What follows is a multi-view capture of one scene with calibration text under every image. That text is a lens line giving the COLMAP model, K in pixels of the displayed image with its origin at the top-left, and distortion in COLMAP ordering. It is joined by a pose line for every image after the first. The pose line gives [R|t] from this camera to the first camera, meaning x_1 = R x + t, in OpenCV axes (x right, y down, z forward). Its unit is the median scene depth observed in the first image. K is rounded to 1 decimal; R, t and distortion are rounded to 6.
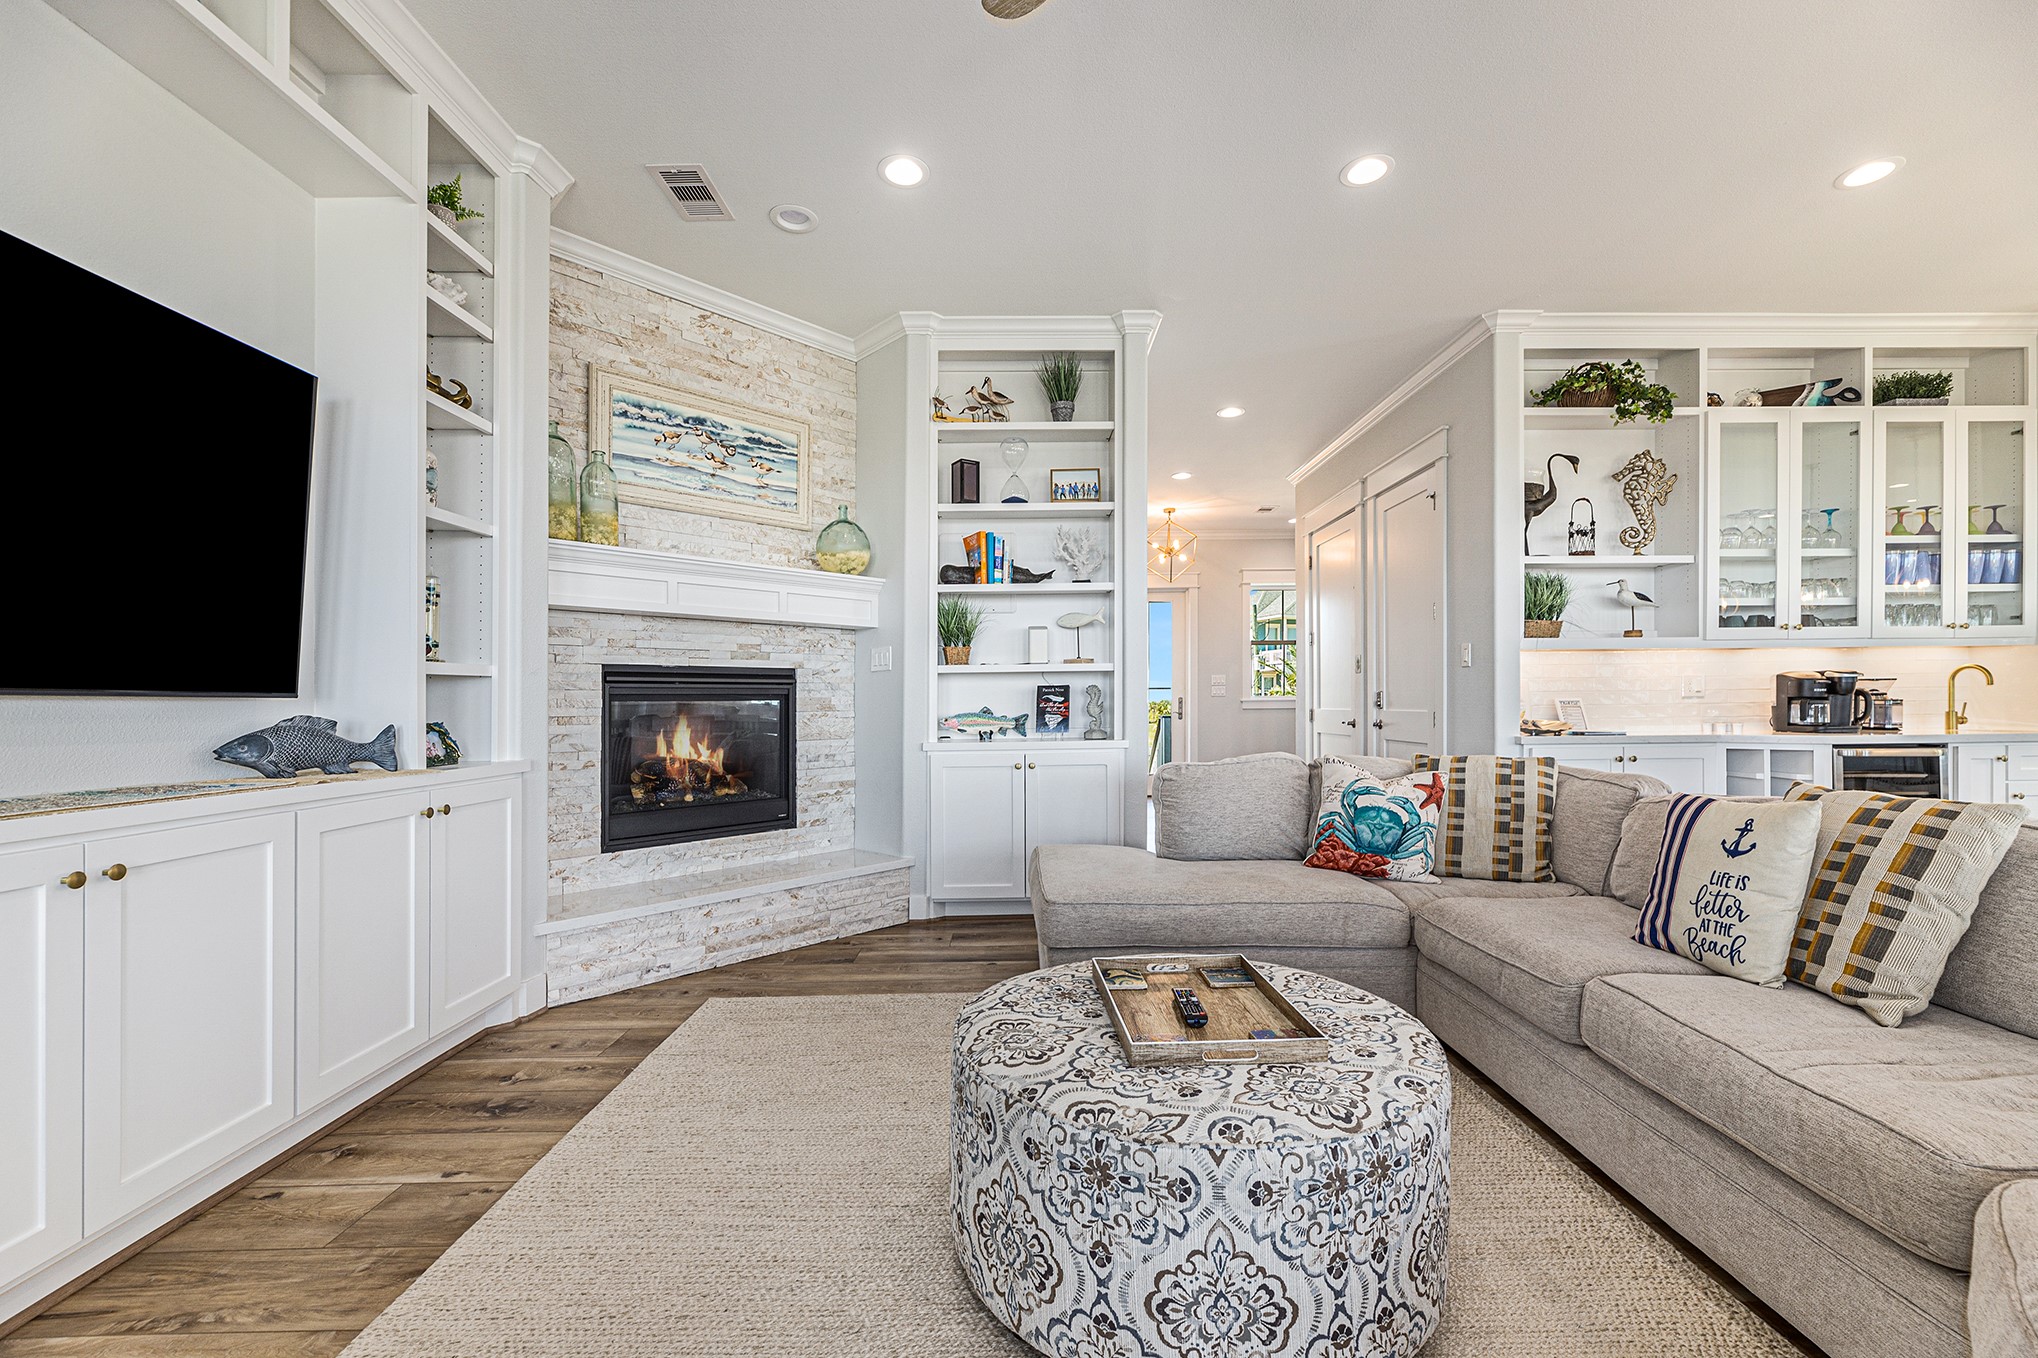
lens RADIAL K [[815.4, 0, 1025.2], [0, 815.4, 698.4], [0, 0, 1]] dist [0.001285, 0.000195]
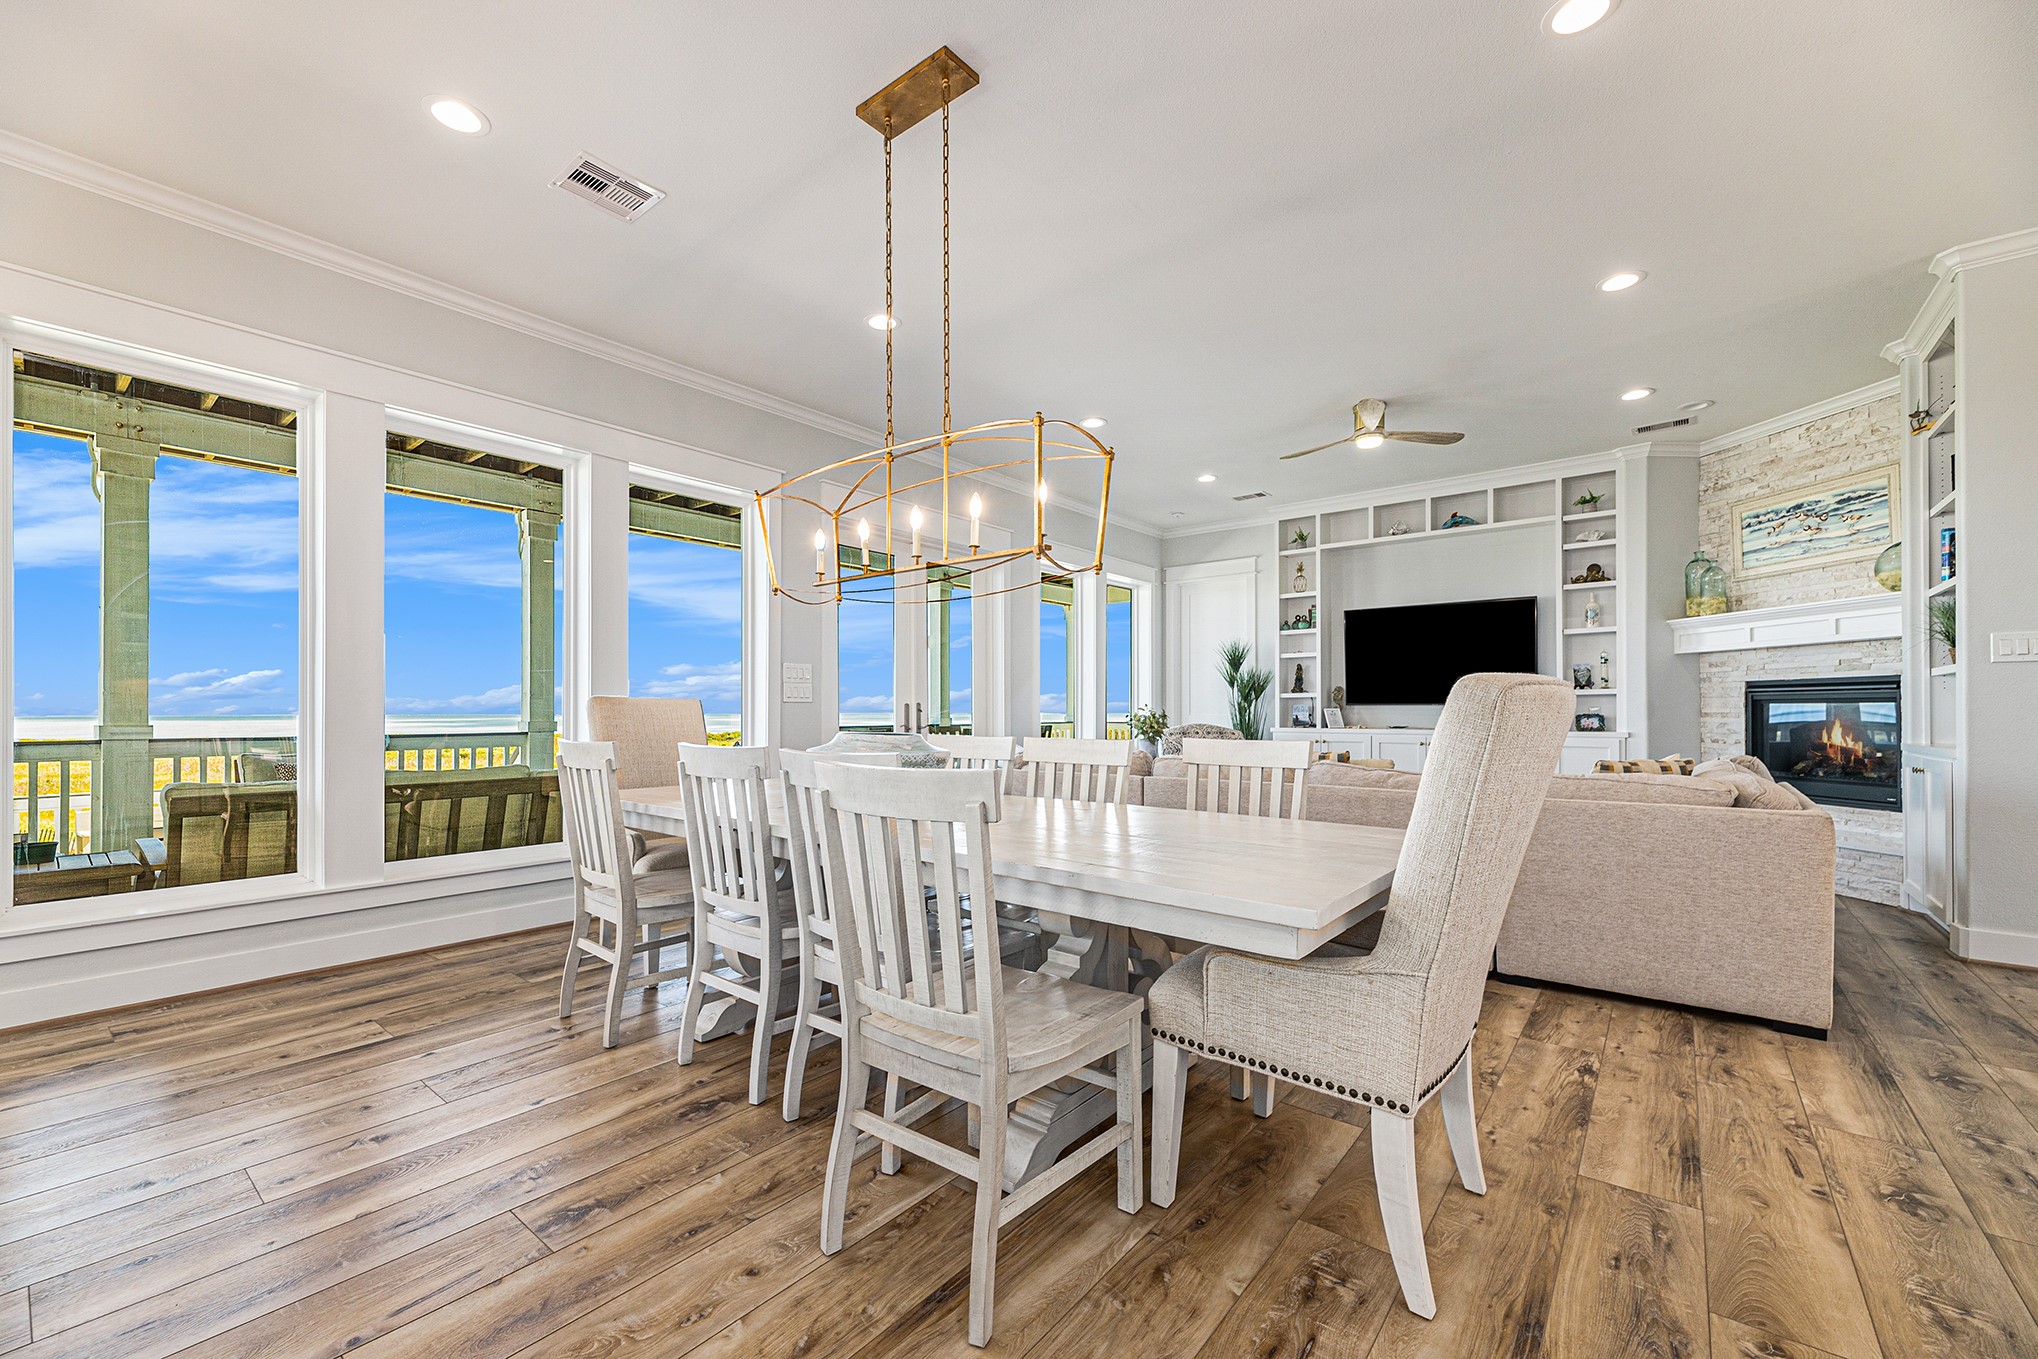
lens RADIAL K [[815.4, 0, 1023.6], [0, 815.4, 692.7], [0, 0, 1]] dist [0.001285, 0.000195]
pose [[-0.639631, -0.006767, -0.768653, 1.517540], [0.011400, 0.999768, -0.018288, -0.004981], [0.768598, -0.020460, -0.639405, 0.843637]]
